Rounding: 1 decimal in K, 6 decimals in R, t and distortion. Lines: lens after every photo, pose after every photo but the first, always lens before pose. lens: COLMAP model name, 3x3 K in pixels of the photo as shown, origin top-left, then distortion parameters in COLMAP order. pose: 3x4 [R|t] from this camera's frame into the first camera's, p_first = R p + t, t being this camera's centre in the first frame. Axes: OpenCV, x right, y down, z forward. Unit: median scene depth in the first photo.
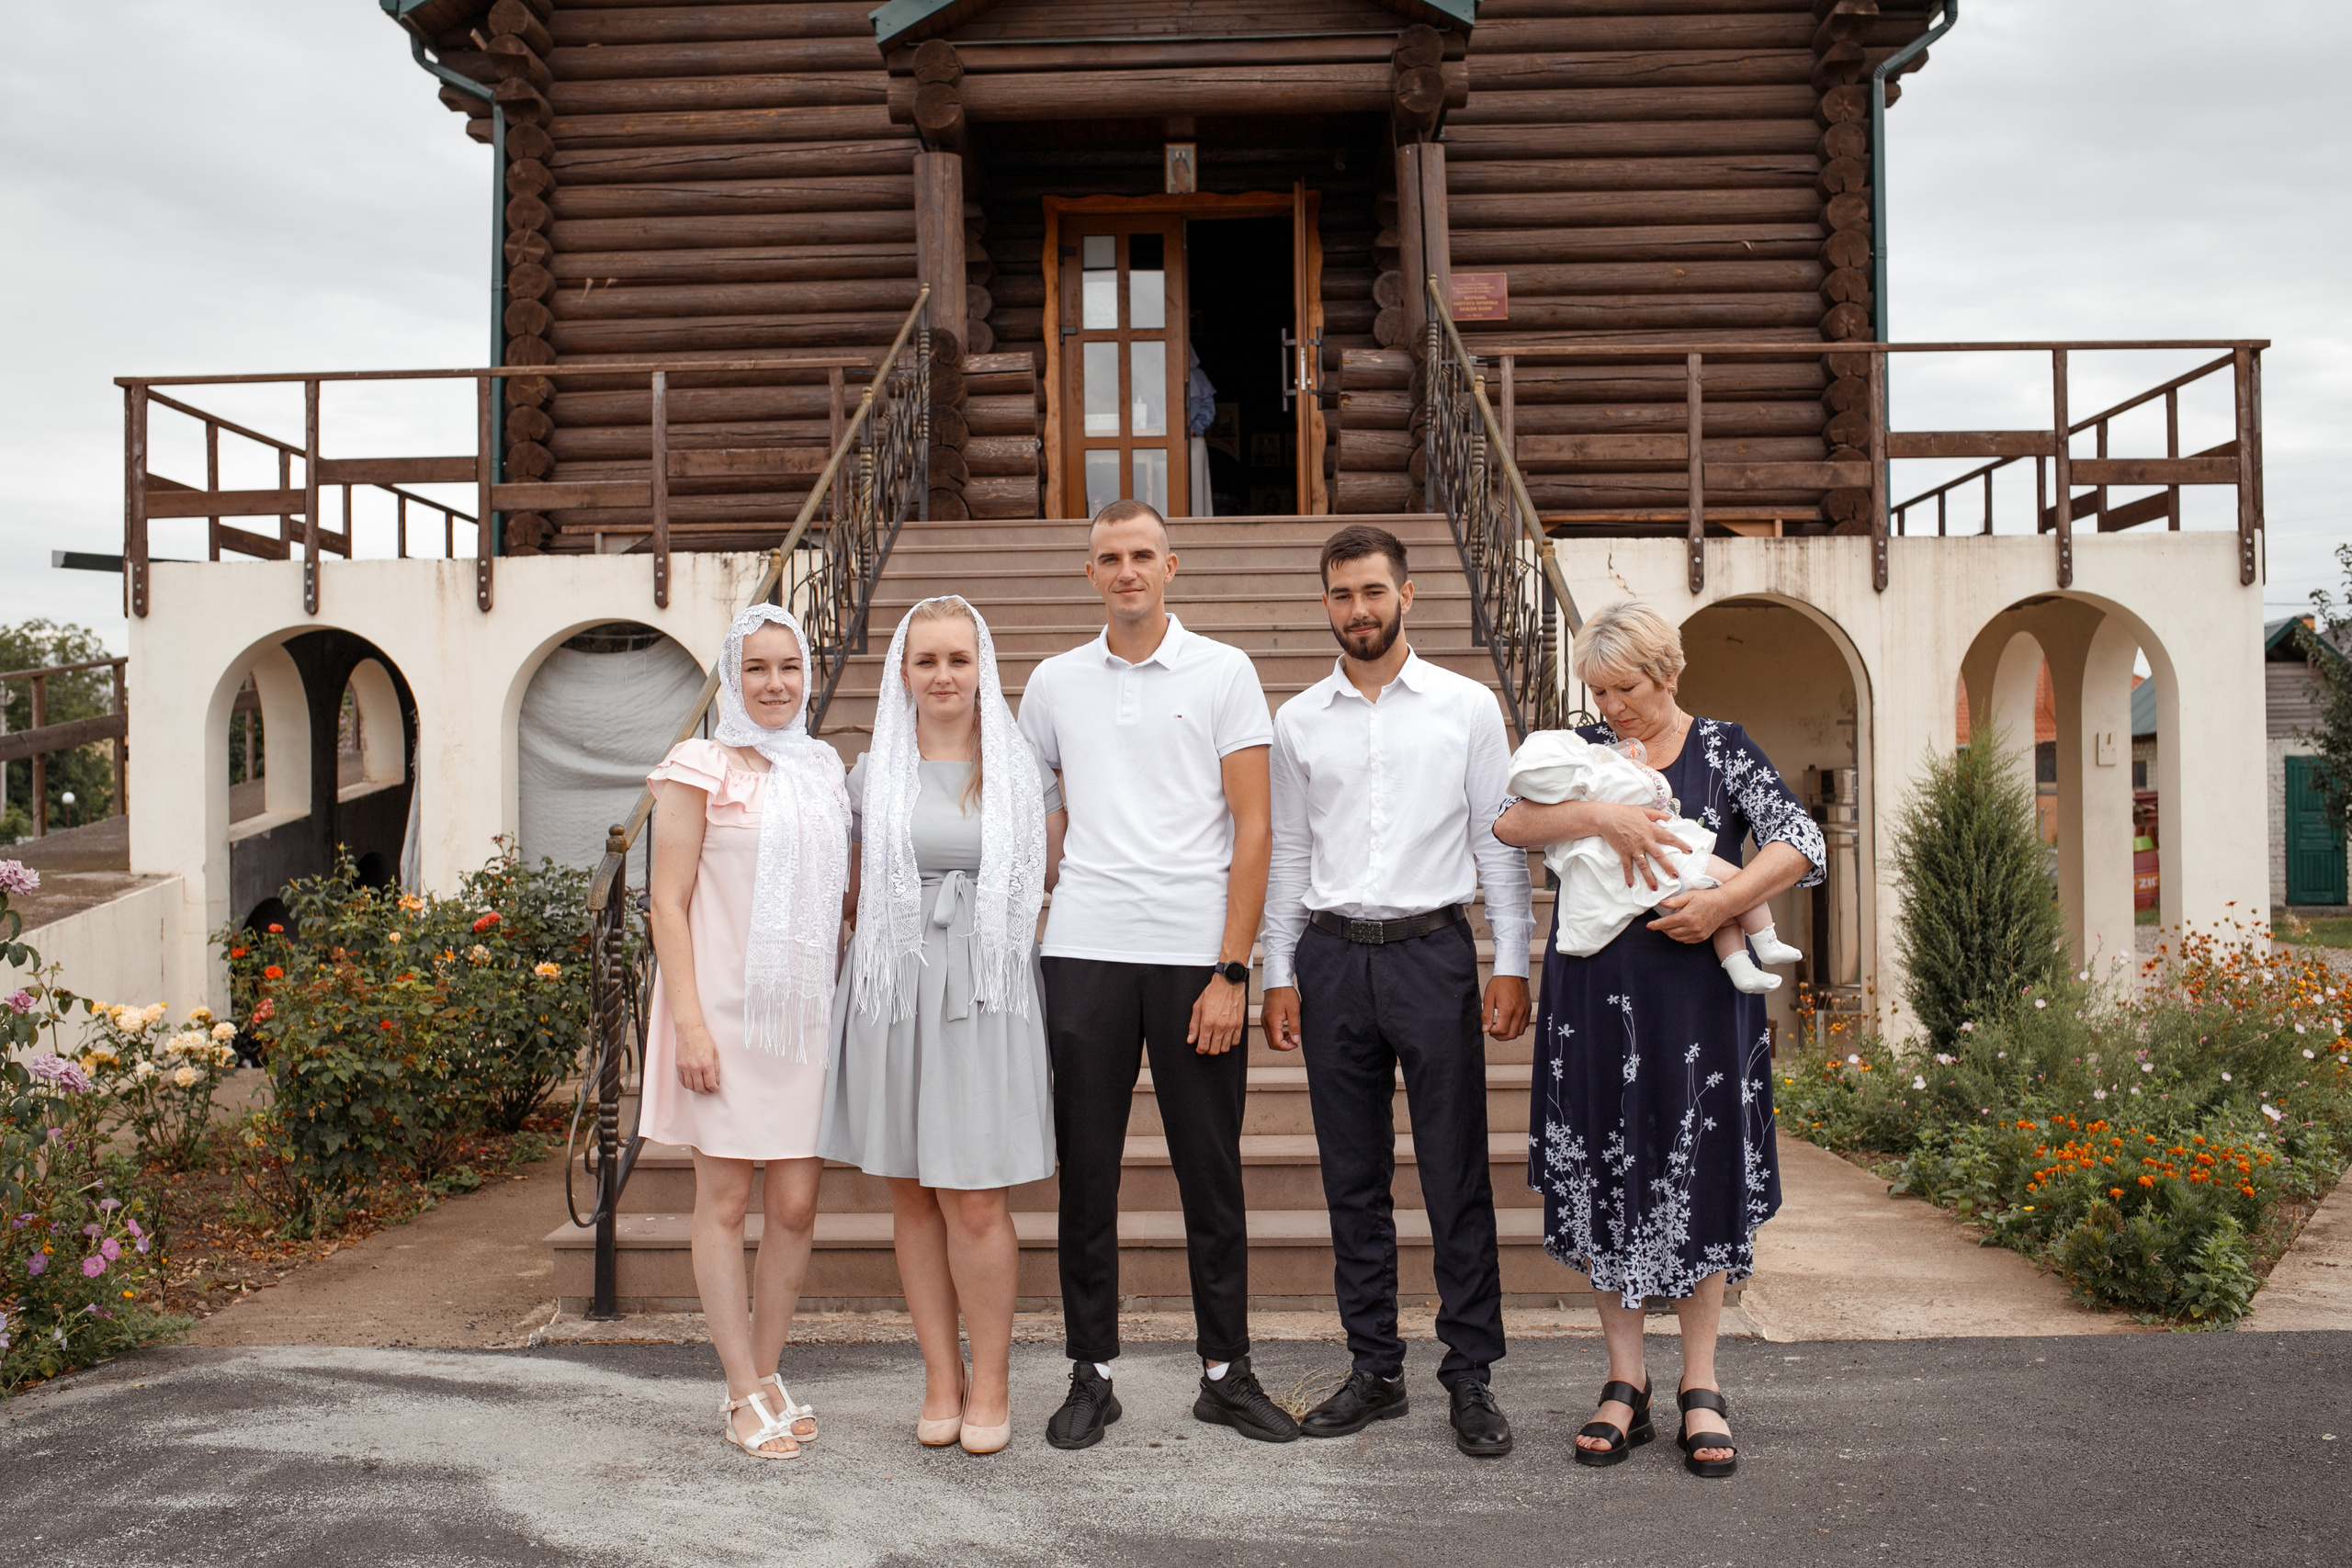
lens RADIAL K [[2313.7, 0, 1161.3], [0, 2313.7, 790.1], [0, 0, 1]] dist [-0.075436, 0.069616]
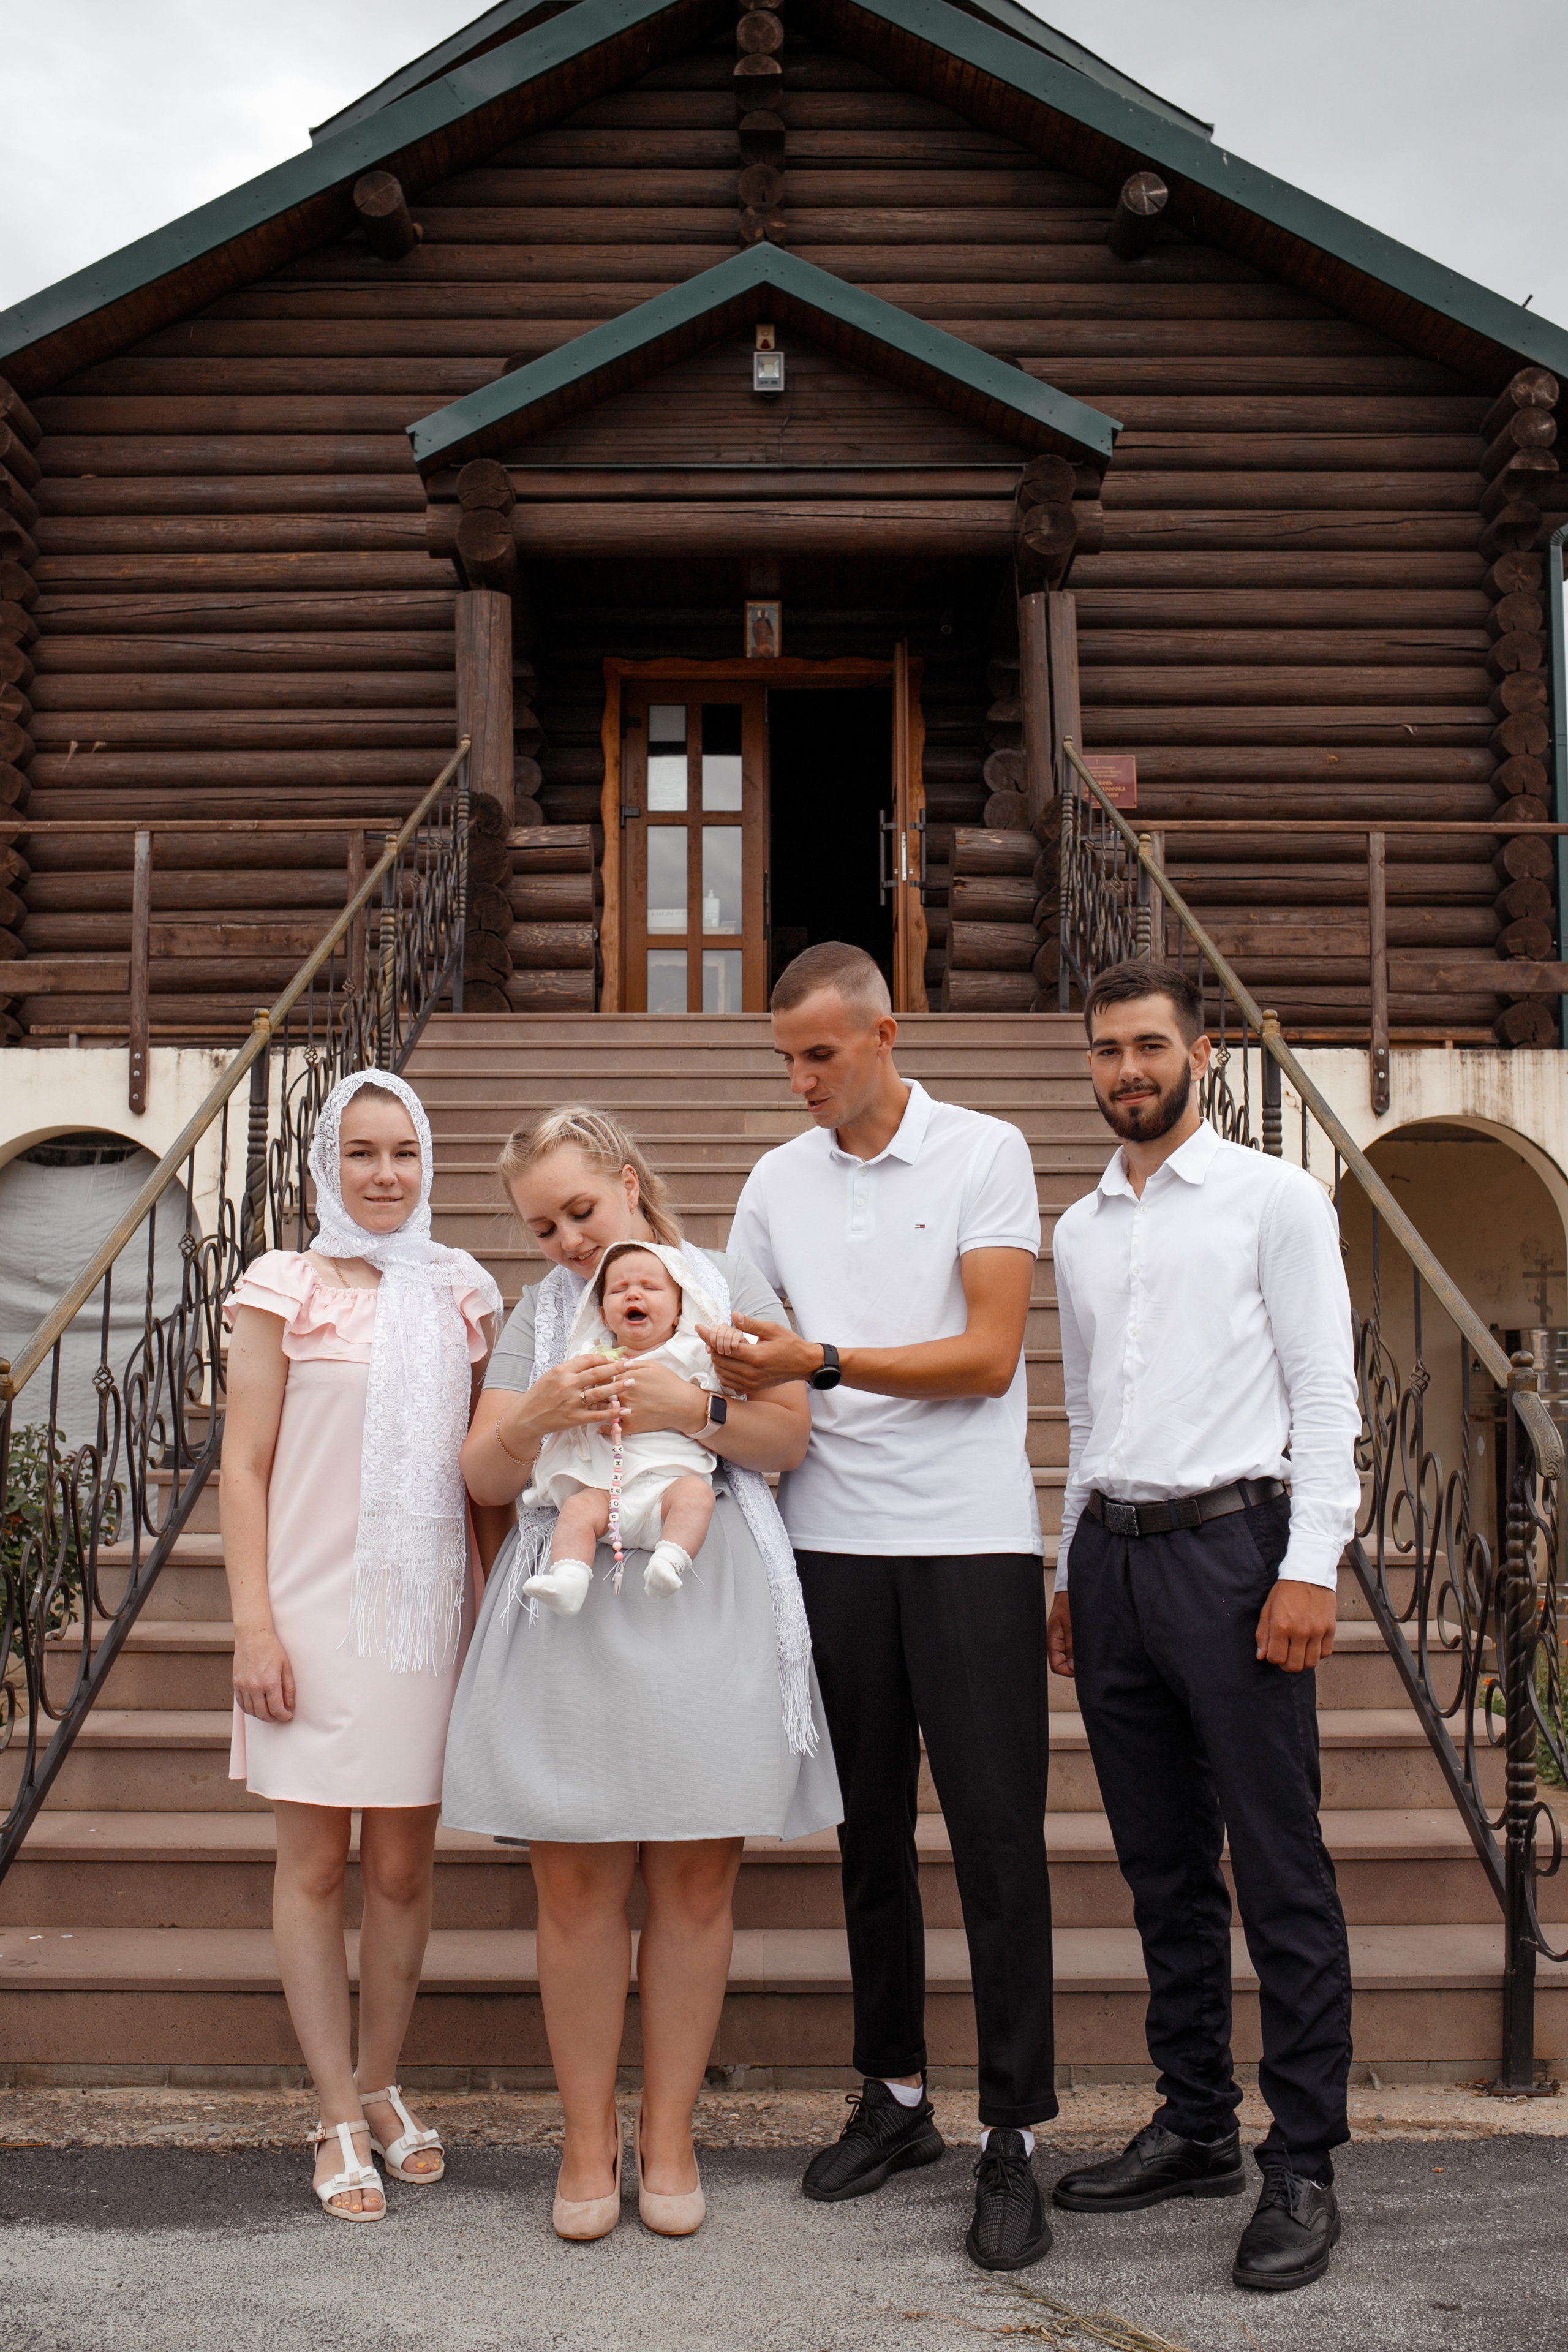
lens RADIAL K [[2313.9, 0, 774.0], [0, 2313.9, 1193.9], [0, 0, 1]] dist [-0.075436, 0.069616]
pose [[0.999292, 0.014091, 0.034884, -0.015488], [-0.011482, 0.997199, -0.073912, 0.007150], [-0.035828, 0.073460, 0.996654, 0.155784]]
